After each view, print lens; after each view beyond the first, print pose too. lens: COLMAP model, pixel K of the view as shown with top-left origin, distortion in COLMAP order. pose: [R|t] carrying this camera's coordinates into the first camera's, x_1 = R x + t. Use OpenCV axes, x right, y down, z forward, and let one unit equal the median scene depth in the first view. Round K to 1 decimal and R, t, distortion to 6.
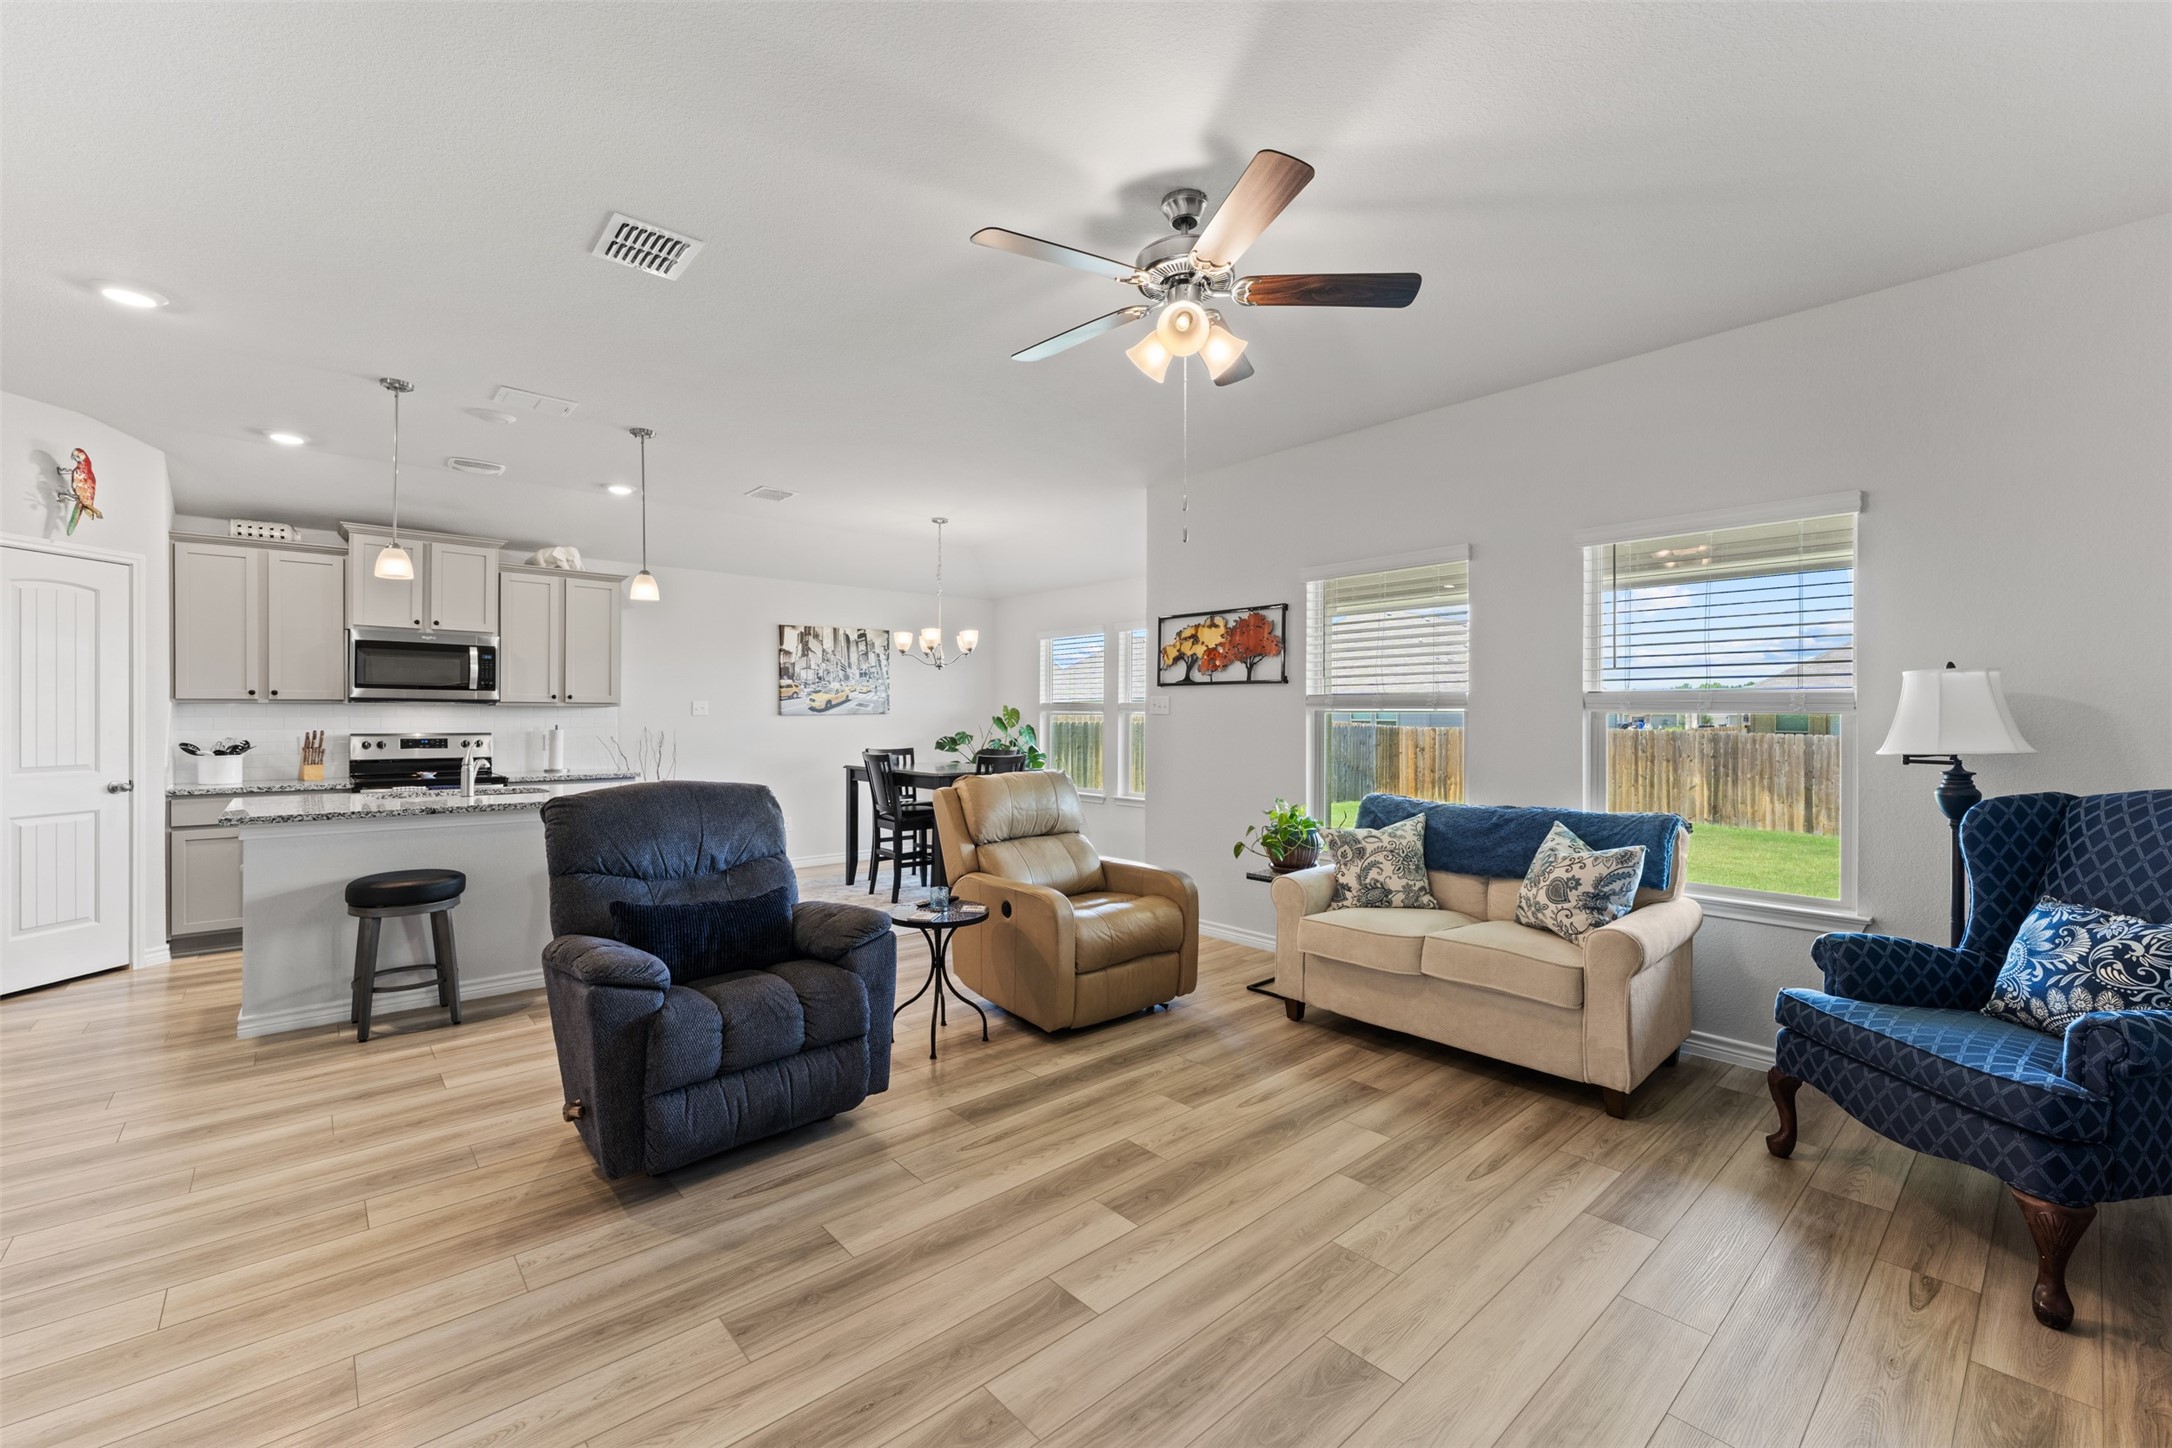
lens RADIAL K [[892.0, 0, 1084.7], [0, 892.0, 717.2], [0, 0, 1]] dist [-0.000568, -0.000062]
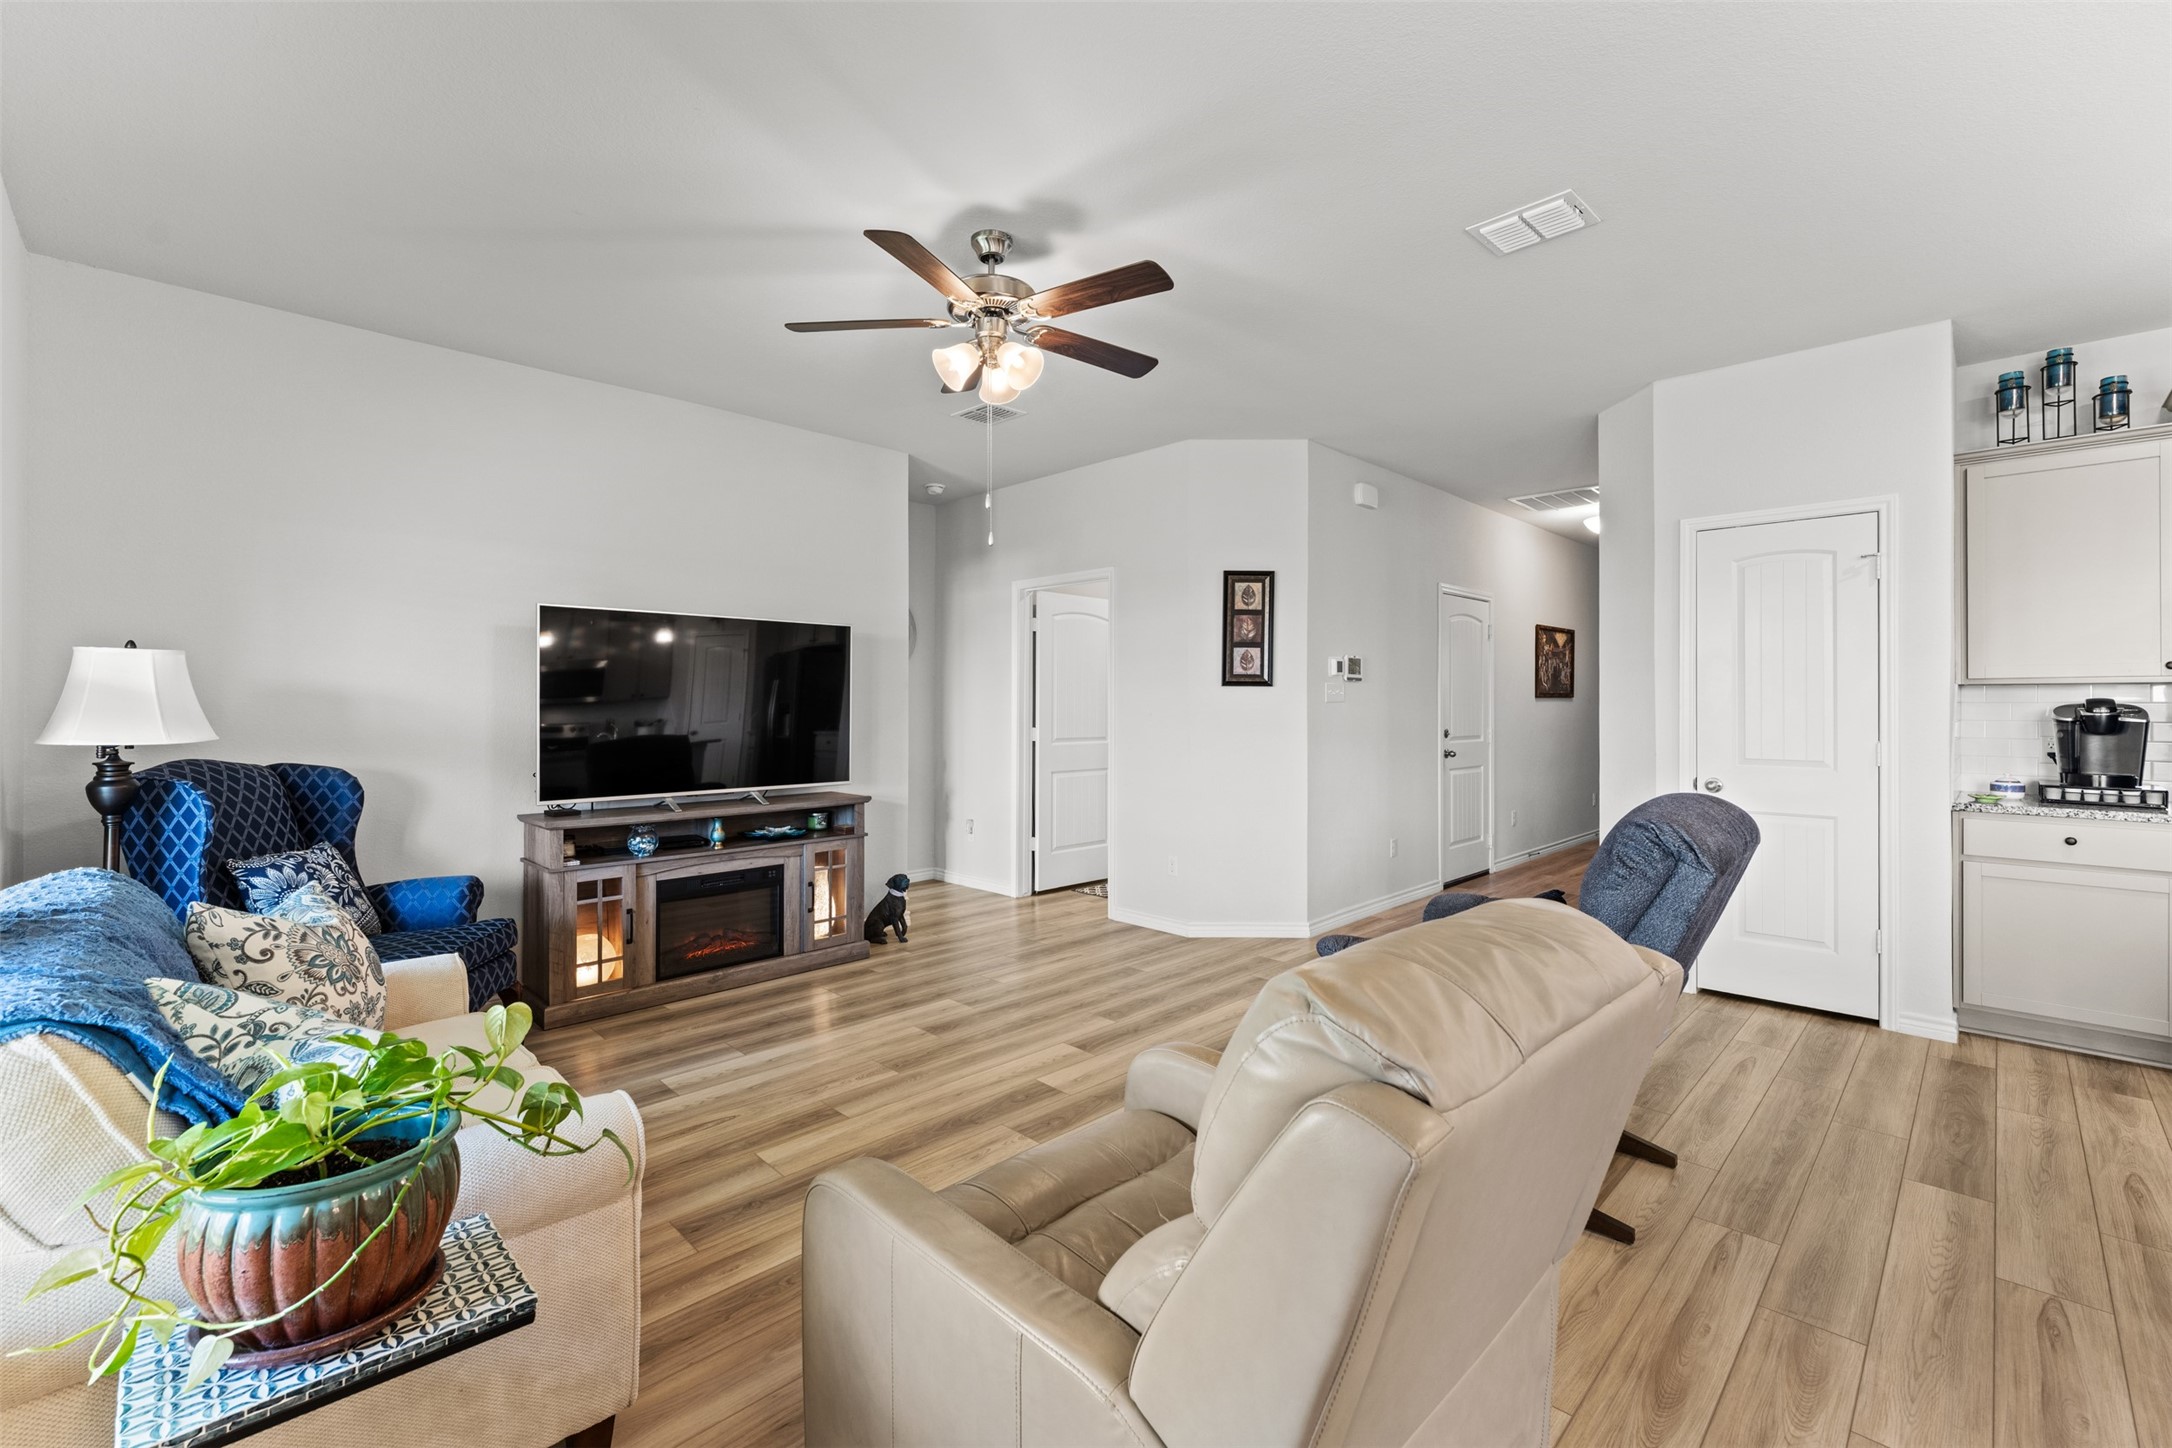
lens RADIAL K [[917.3, 0, 1086.0], [0, 917.3, 700.2], [0, 0, 1]] dist [-0.001748, 0.000493]
pose [[-0.998098, -0.002228, -0.061601, 0.030295], [-0.002046, 0.999993, -0.003019, 0.000039], [0.061608, -0.002887, -0.998096, 1.007466]]
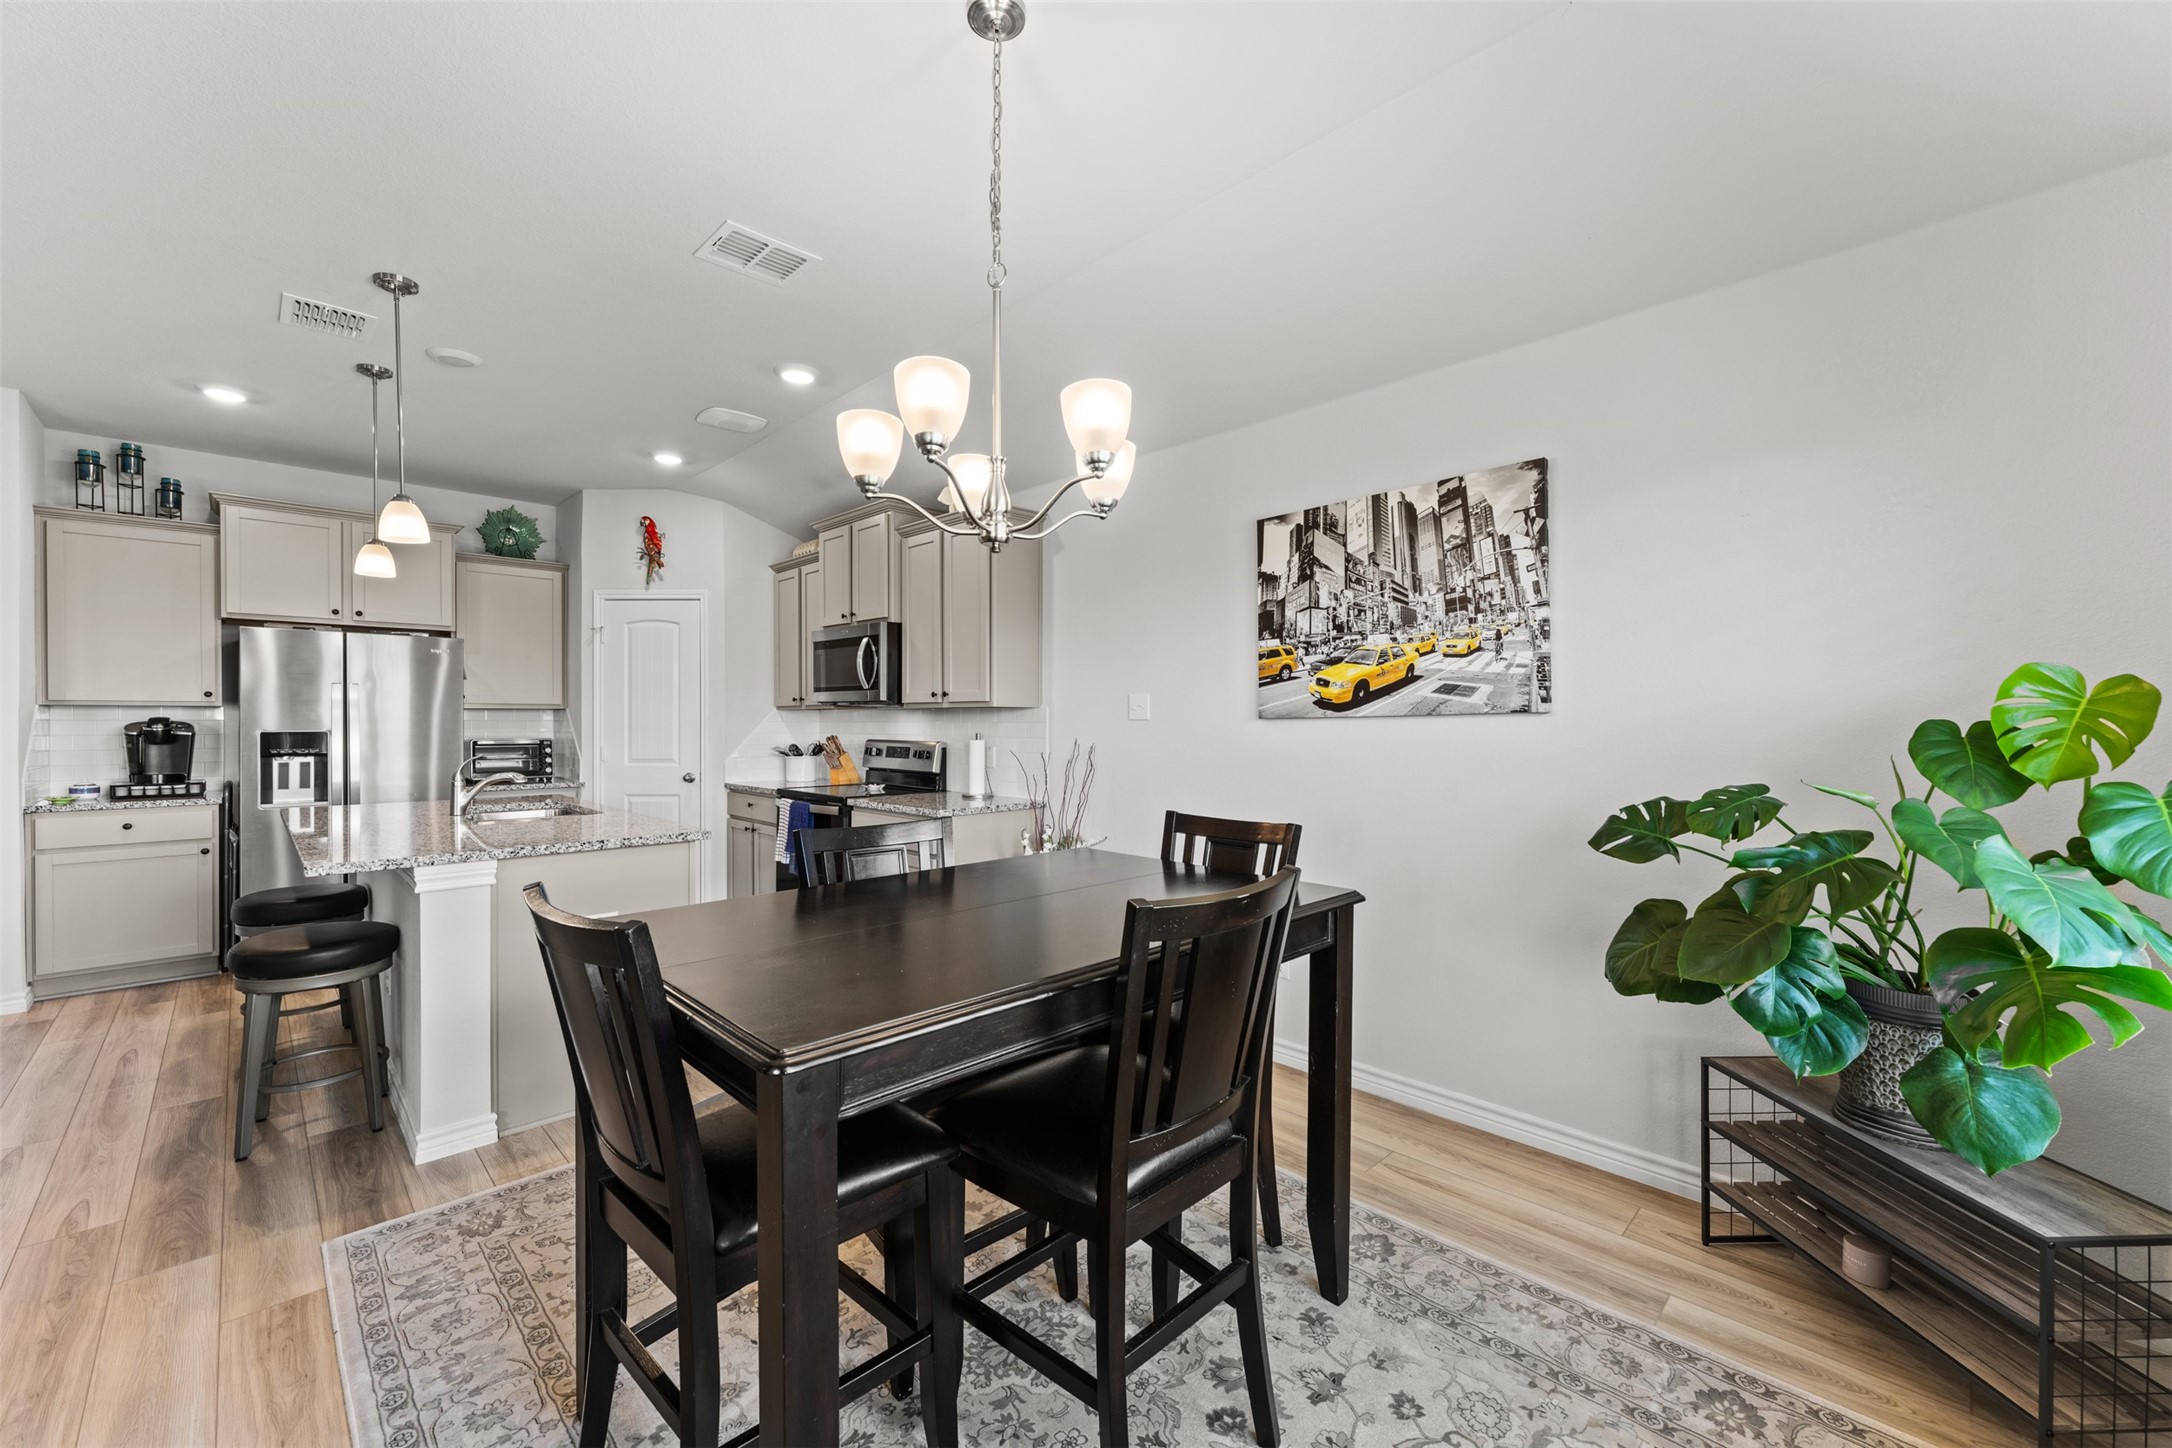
lens RADIAL K [[859.2, 0, 1084.3], [0, 859.2, 724.4], [0, 0, 1]] dist [-0.000295, -0.000514]
pose [[0.051918, 0.004178, -0.998643, 0.129401], [-0.000255, 0.999991, 0.004171, -0.001559], [0.998651, 0.000038, 0.051918, 1.235717]]
